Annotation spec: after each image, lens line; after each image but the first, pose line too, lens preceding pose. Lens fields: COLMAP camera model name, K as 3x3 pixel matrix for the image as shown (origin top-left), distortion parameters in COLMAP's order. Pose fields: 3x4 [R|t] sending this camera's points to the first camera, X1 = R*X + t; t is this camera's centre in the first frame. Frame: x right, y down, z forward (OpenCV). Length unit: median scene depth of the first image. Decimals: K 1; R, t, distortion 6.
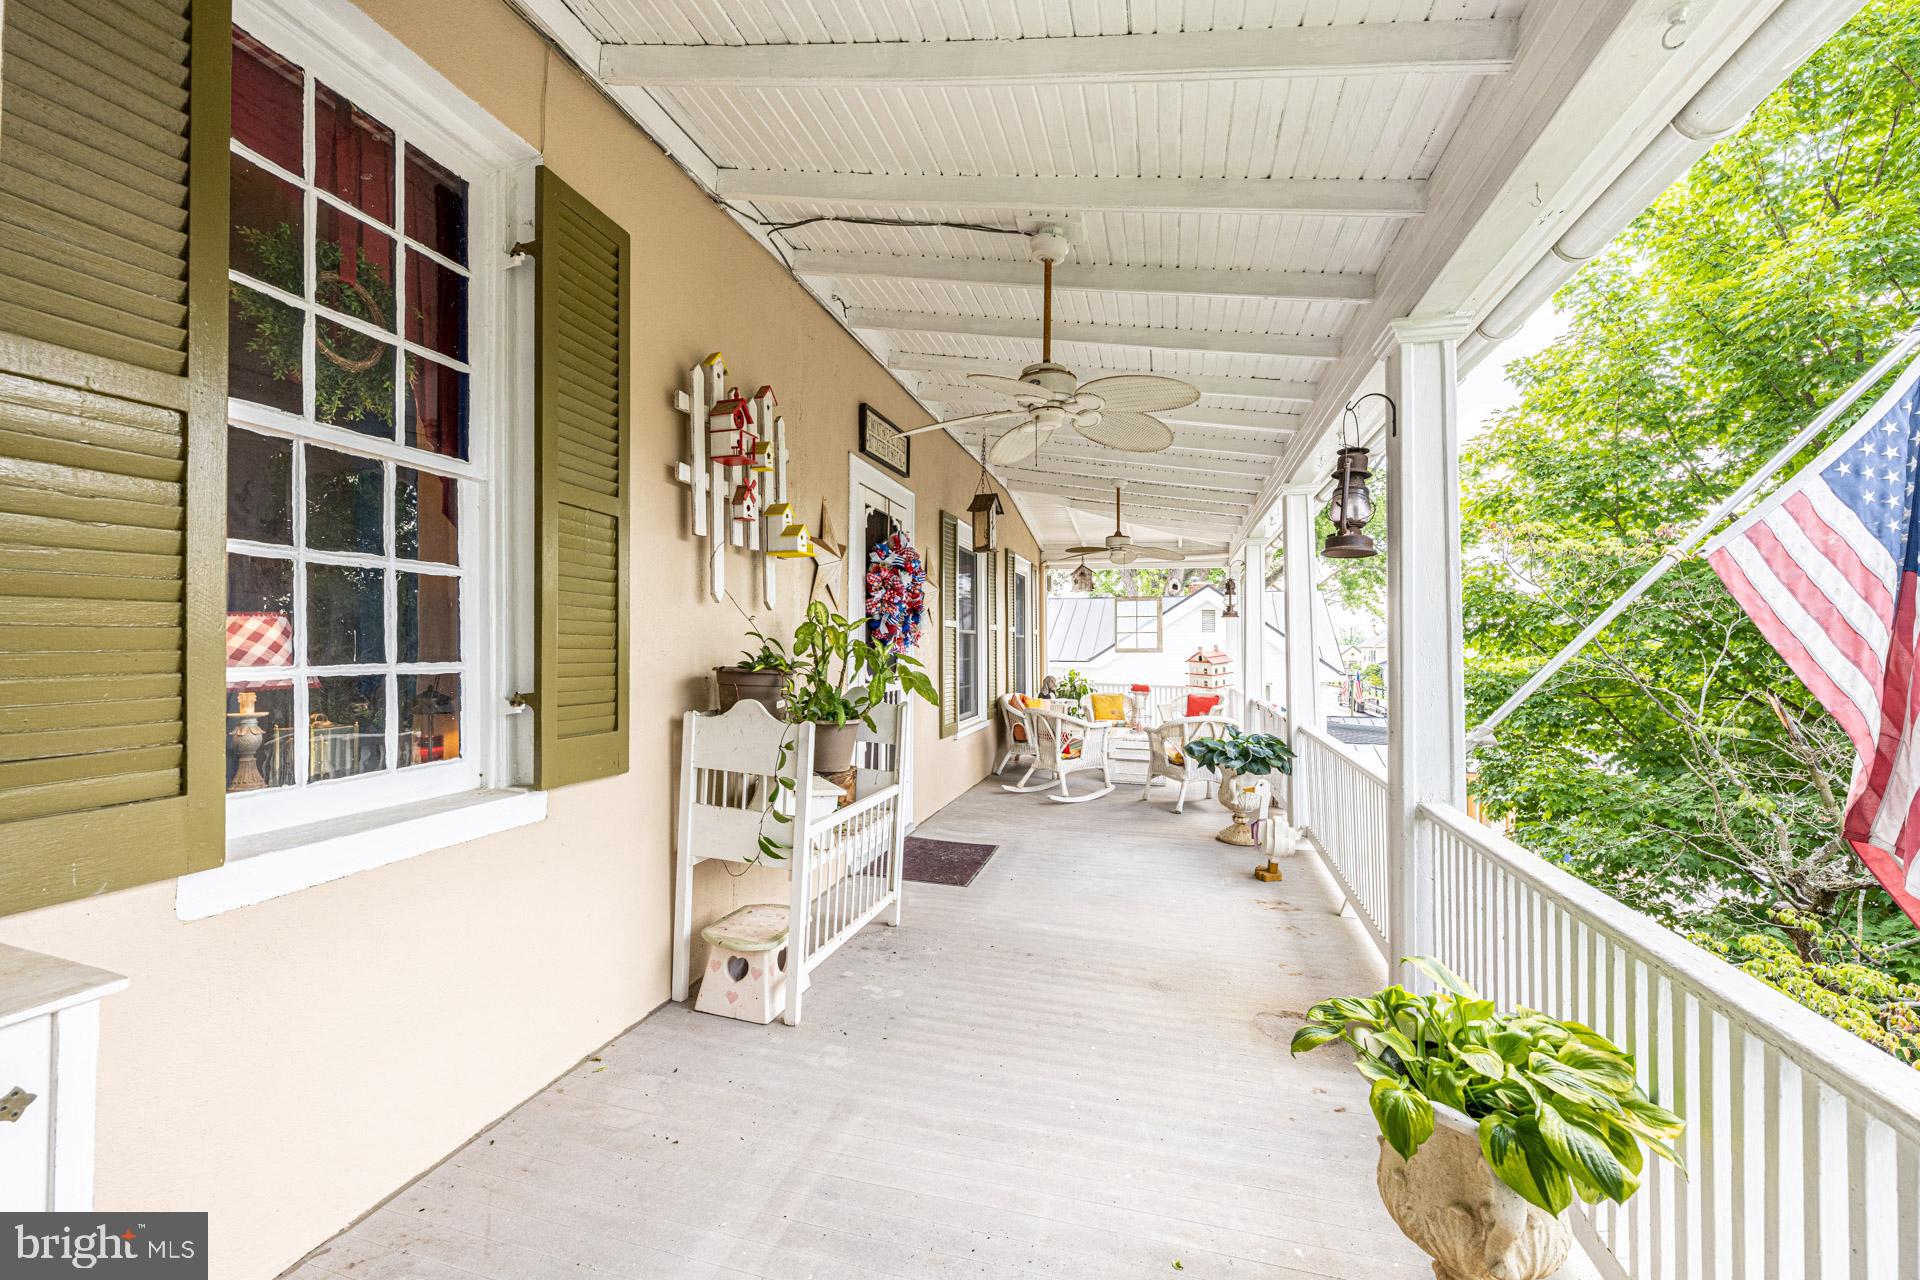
lens RADIAL K [[728.7, 0, 955.7], [0, 728.7, 642.0], [0, 0, 1]] dist [0.003161, 0.000071]
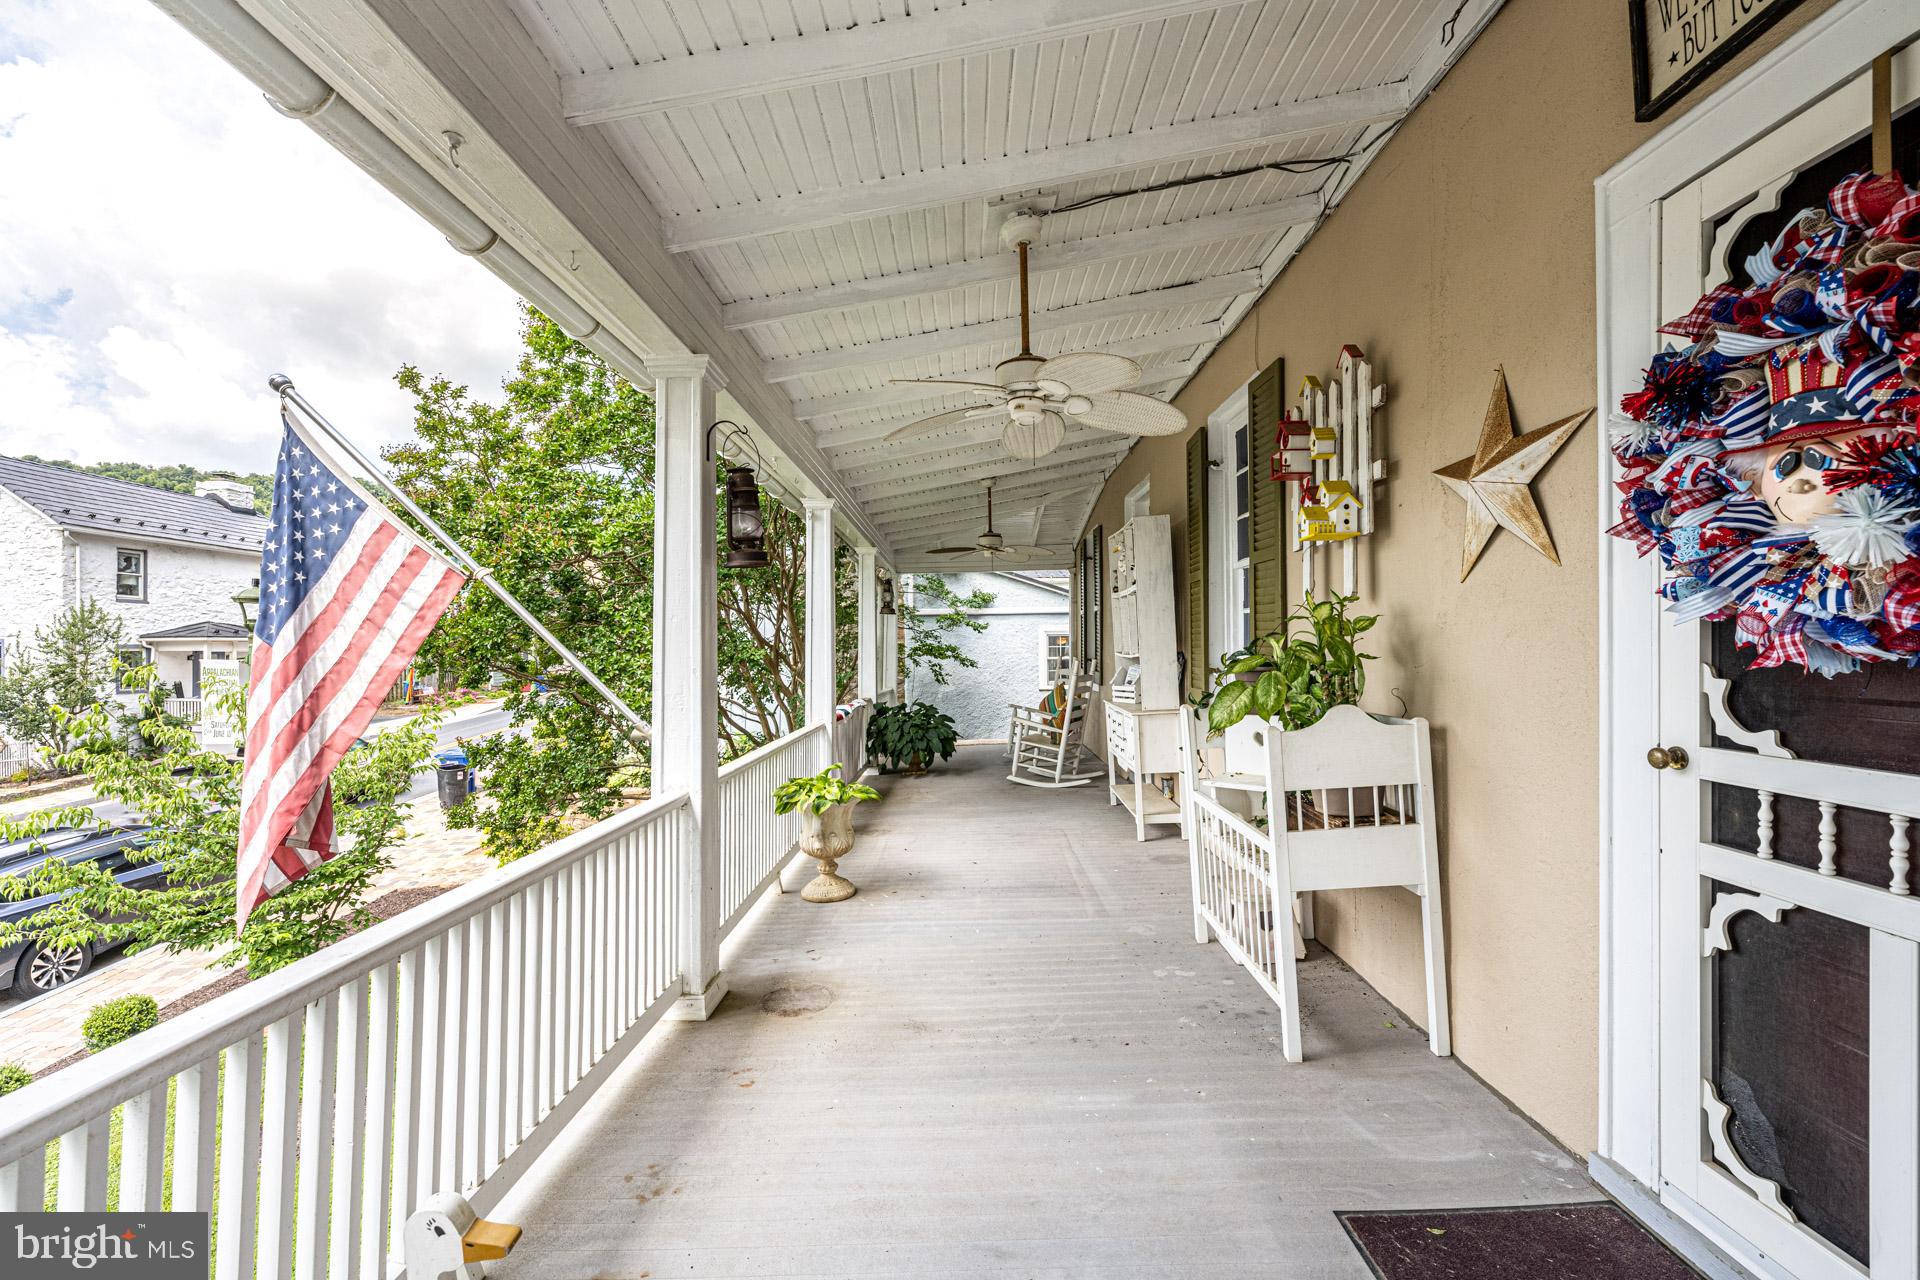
lens RADIAL K [[728.7, 0, 959.4], [0, 728.7, 635.6], [0, 0, 1]] dist [0.003161, 0.000071]
pose [[-0.962660, 0.001612, -0.270710, 0.469275], [0.010158, 0.999493, -0.030170, 0.018270], [0.270524, -0.031793, -0.962188, 1.888405]]
